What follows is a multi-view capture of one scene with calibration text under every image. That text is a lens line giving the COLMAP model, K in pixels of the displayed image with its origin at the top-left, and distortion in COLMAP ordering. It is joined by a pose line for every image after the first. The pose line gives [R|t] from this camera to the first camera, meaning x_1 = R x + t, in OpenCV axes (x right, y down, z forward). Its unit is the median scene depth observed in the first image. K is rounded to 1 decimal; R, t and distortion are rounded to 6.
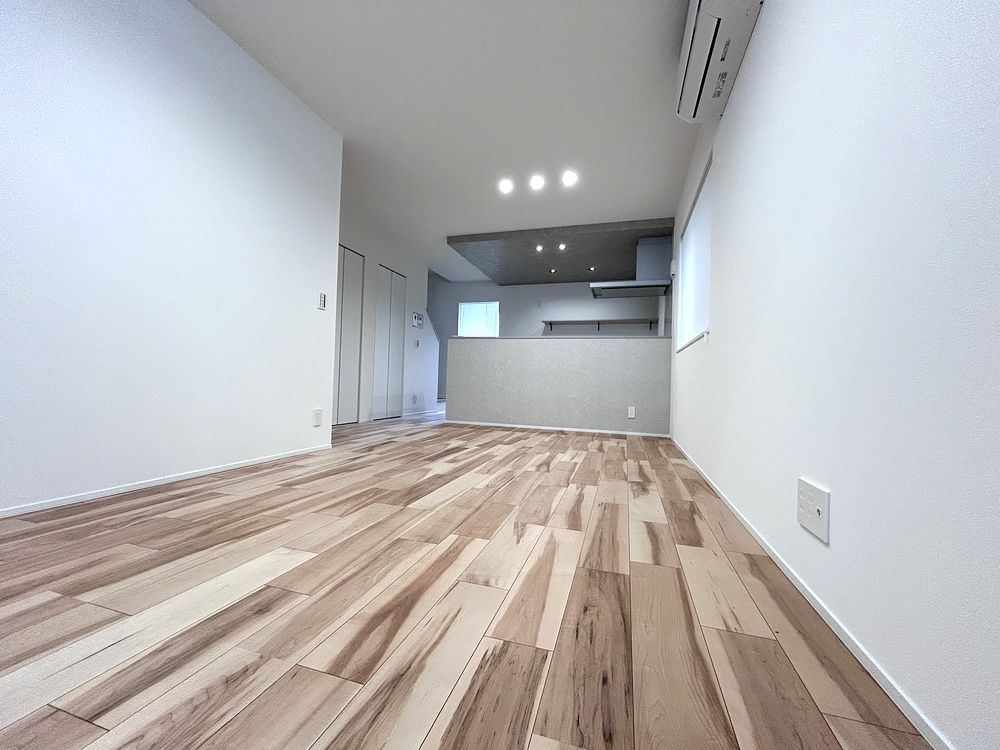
lens RADIAL K [[401.7, 0, 500.0], [0, 401.7, 375.0], [0, 0, 1]] dist [-0.002038, 0.000967]
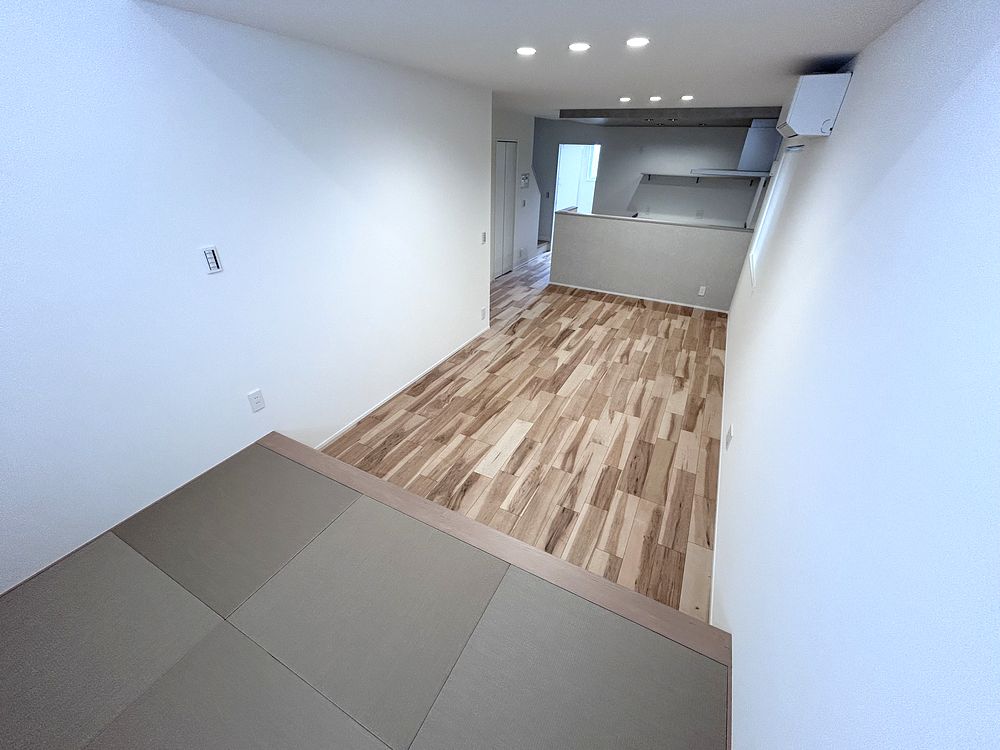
lens RADIAL K [[401.7, 0, 500.0], [0, 401.7, 375.0], [0, 0, 1]] dist [-0.002038, 0.000967]
pose [[0.984696, 0.079486, -0.155096, -0.231190], [0.009336, 0.864599, 0.502375, -0.928132], [0.174028, -0.496135, 0.850626, -0.900383]]
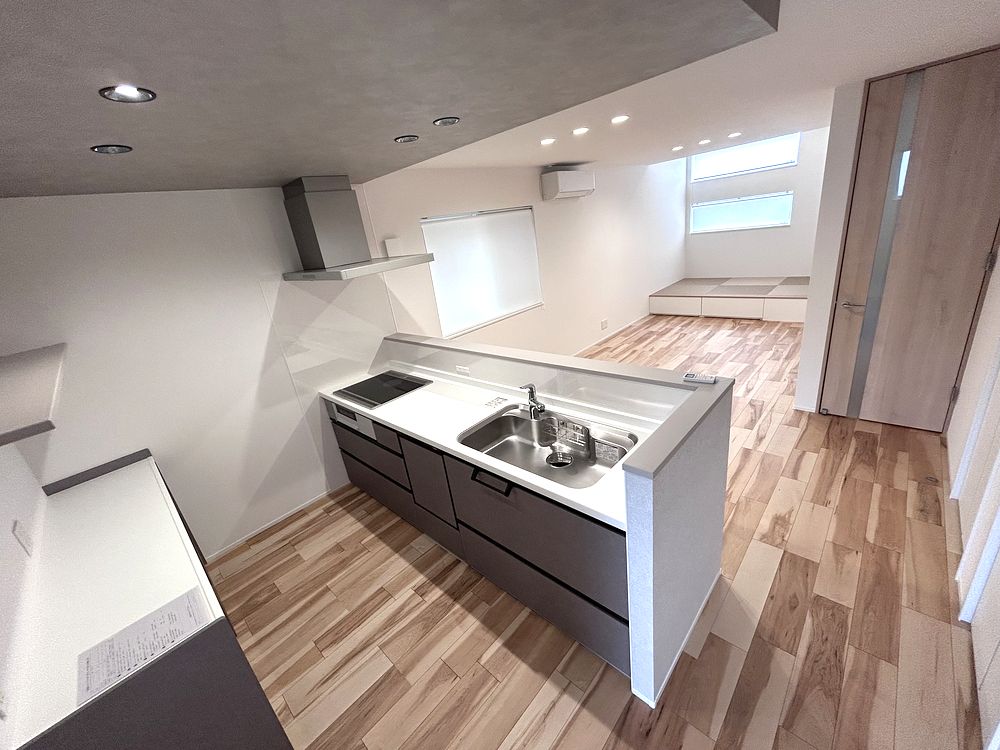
lens RADIAL K [[401.7, 0, 500.0], [0, 401.7, 375.0], [0, 0, 1]] dist [-0.002038, 0.000967]
pose [[-0.892370, -0.065046, 0.446592, -0.354513], [0.105833, 0.931803, 0.347192, -0.795052], [-0.438719, 0.357088, -0.824629, 4.588574]]
